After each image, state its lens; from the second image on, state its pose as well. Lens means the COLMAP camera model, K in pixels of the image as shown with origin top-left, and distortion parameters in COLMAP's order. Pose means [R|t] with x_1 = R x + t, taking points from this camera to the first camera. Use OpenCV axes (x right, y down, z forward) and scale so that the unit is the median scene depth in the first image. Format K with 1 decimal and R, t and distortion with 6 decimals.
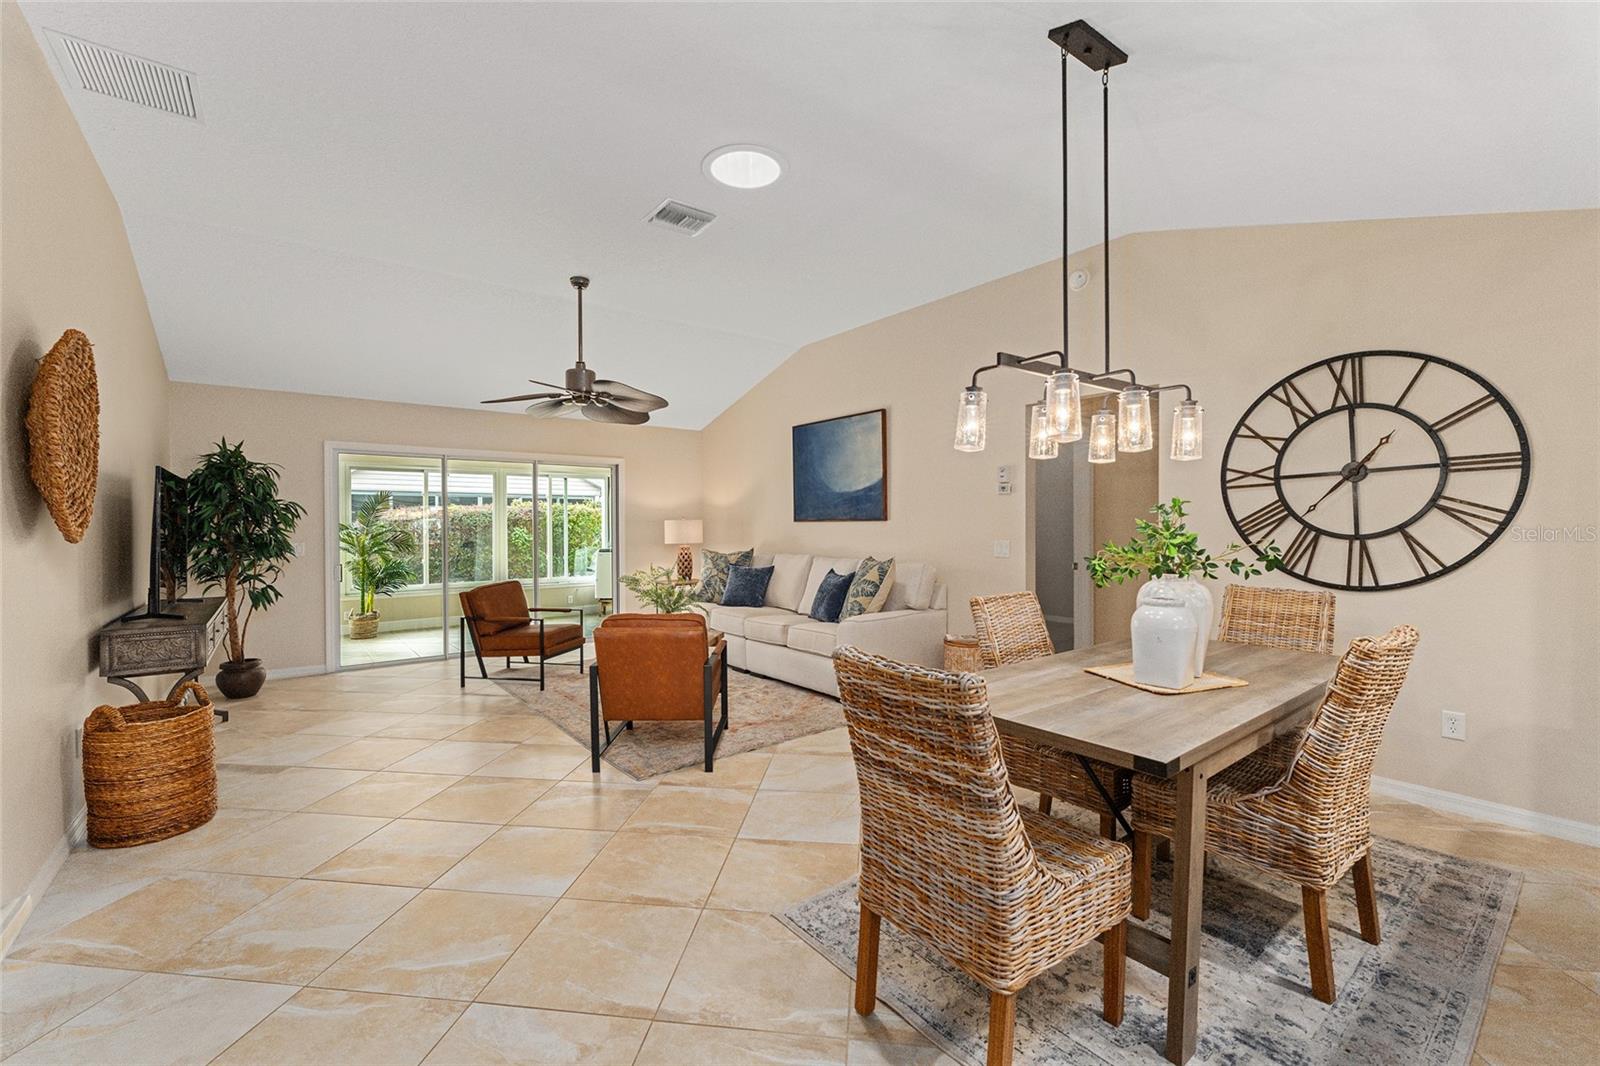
lens RADIAL K [[664.6, 0, 792.9], [0, 664.6, 532.3], [0, 0, 1]] dist [-0.003925, -0.000196]
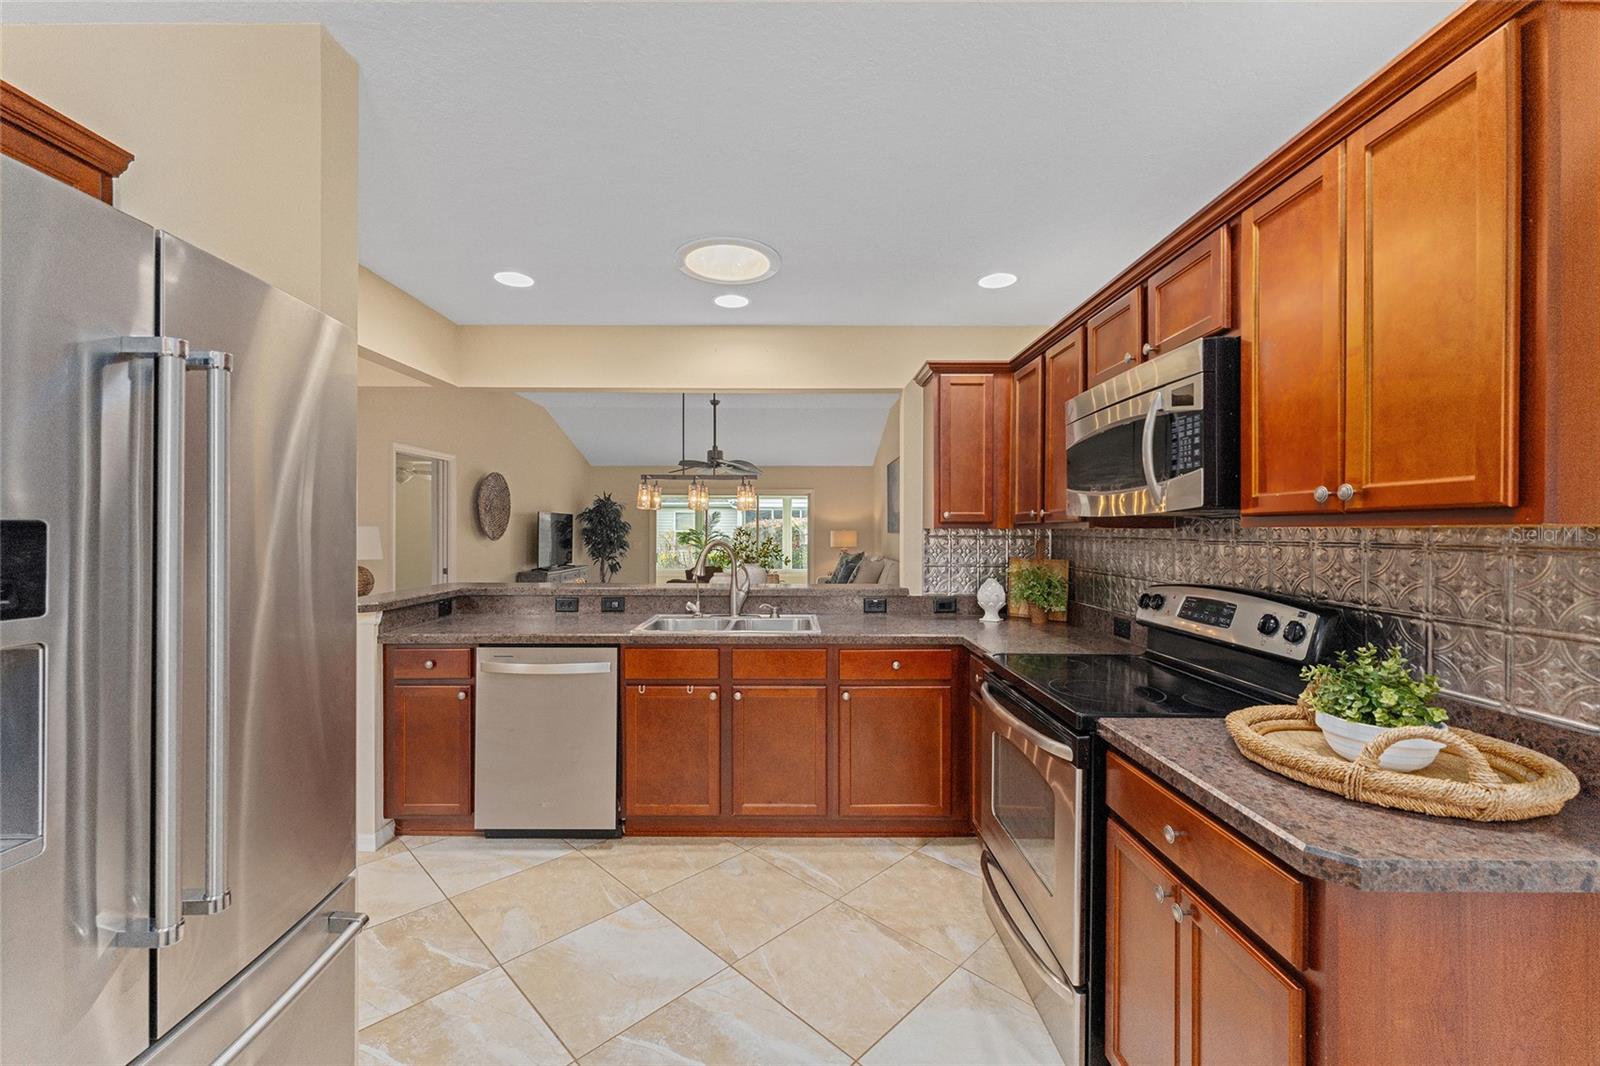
lens RADIAL K [[633.5, 0, 794.6], [0, 633.5, 530.1], [0, 0, 1]] dist [0.000182, -0.000006]
pose [[0.792647, 0.005389, -0.609657, 1.090530], [-0.011420, 0.999917, -0.006009, -0.019362], [0.609574, 0.011726, 0.792643, -0.293682]]
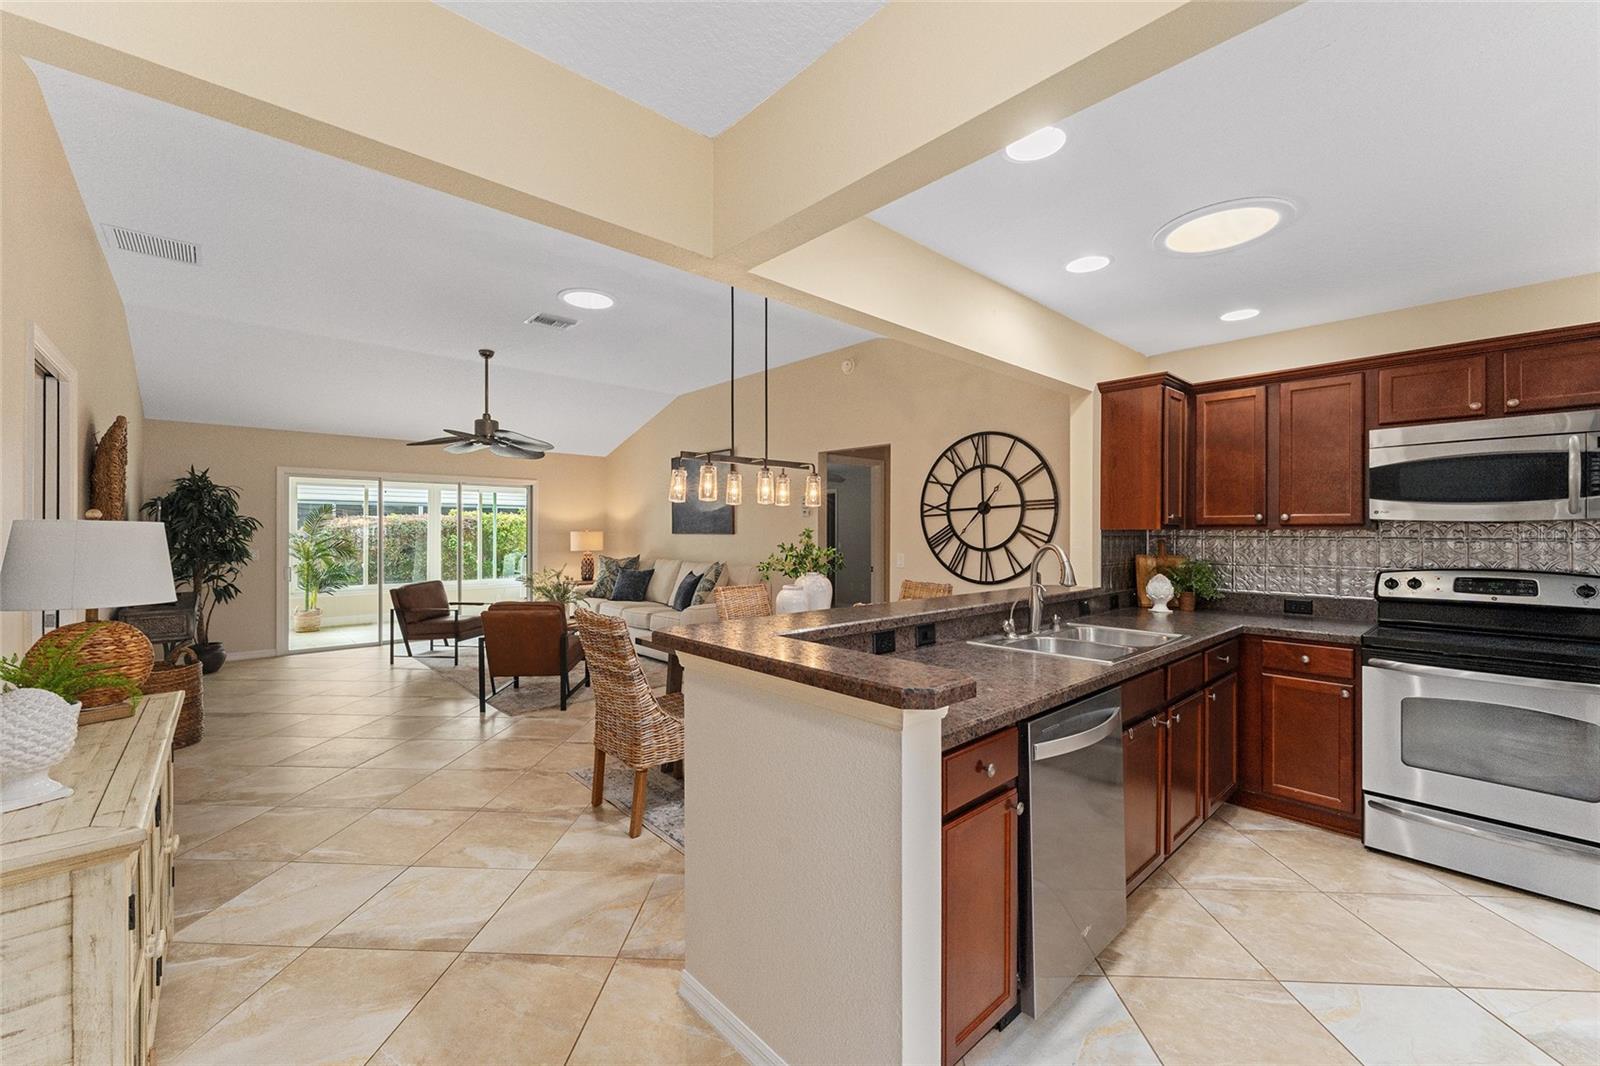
lens RADIAL K [[638.7, 0, 793.3], [0, 638.7, 532.7], [0, 0, 1]] dist [0.000639, 0.000506]
pose [[0.996907, 0.005536, 0.078399, 0.224254], [-0.004861, 0.999949, -0.008807, -0.013933], [-0.078444, 0.008399, 0.996883, -0.368553]]
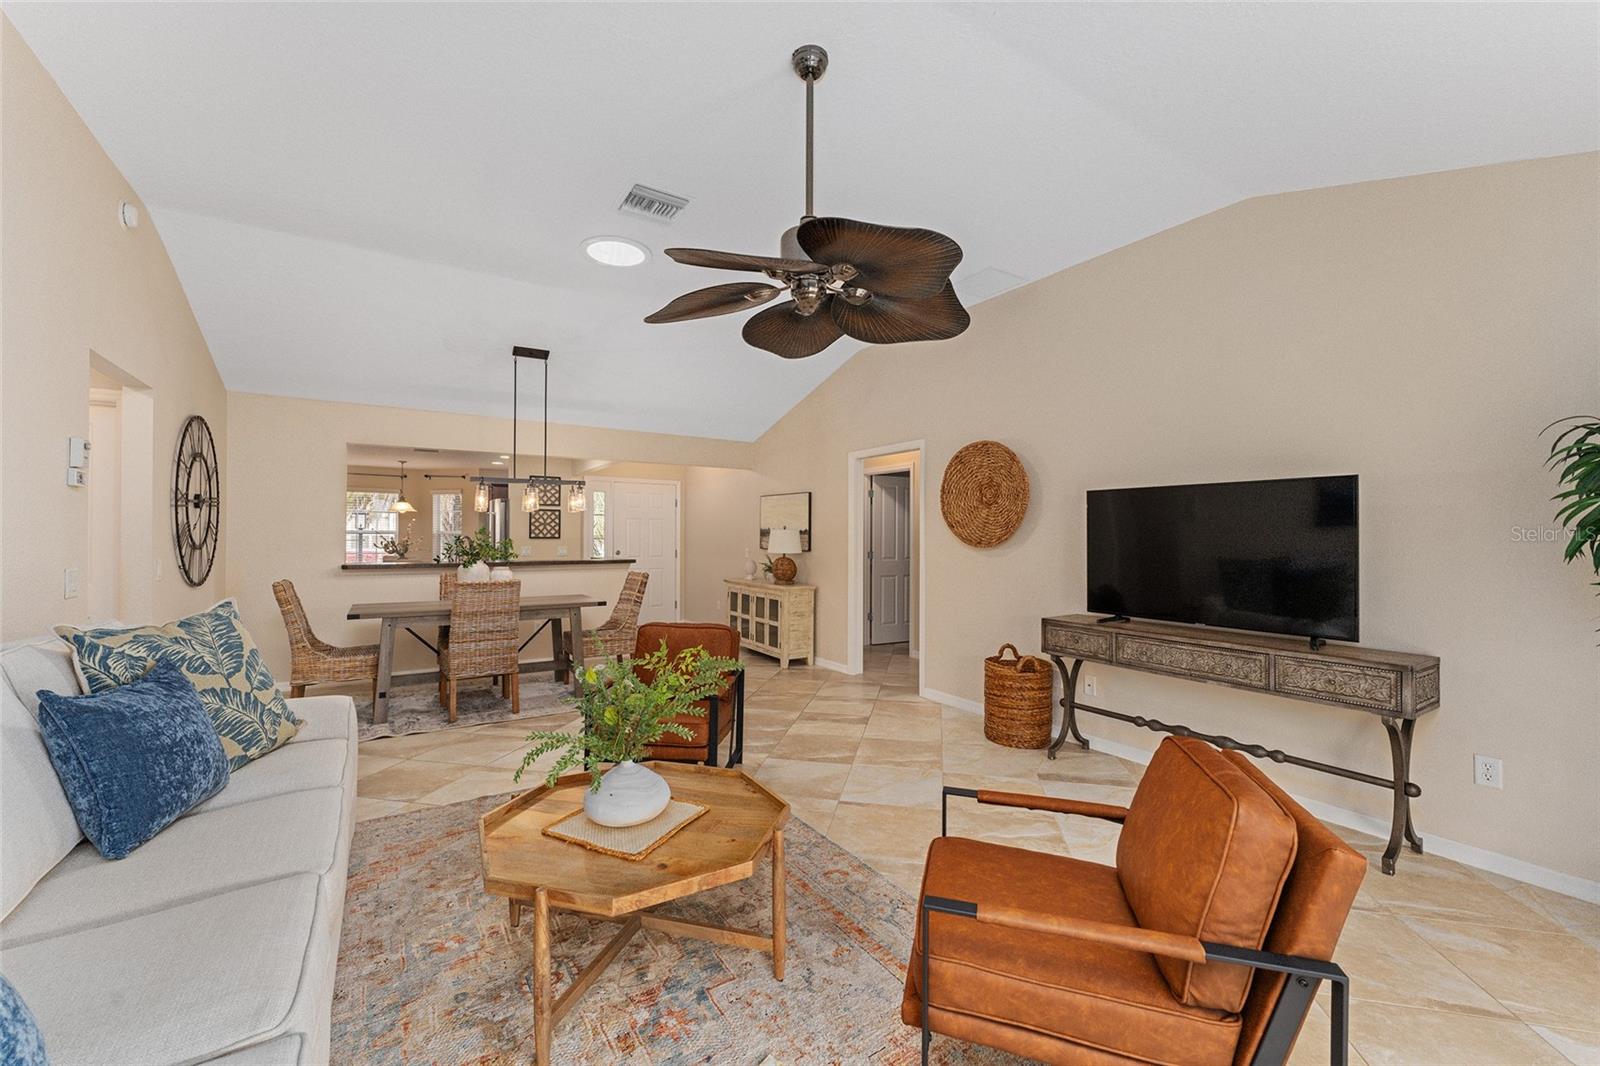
lens RADIAL K [[638.7, 0, 793.3], [0, 638.7, 532.7], [0, 0, 1]] dist [0.000639, 0.000506]
pose [[-0.995507, 0.001339, 0.094679, -0.419206], [0.001860, 0.999984, 0.005419, -0.023336], [-0.094670, 0.005571, -0.995493, 1.762923]]
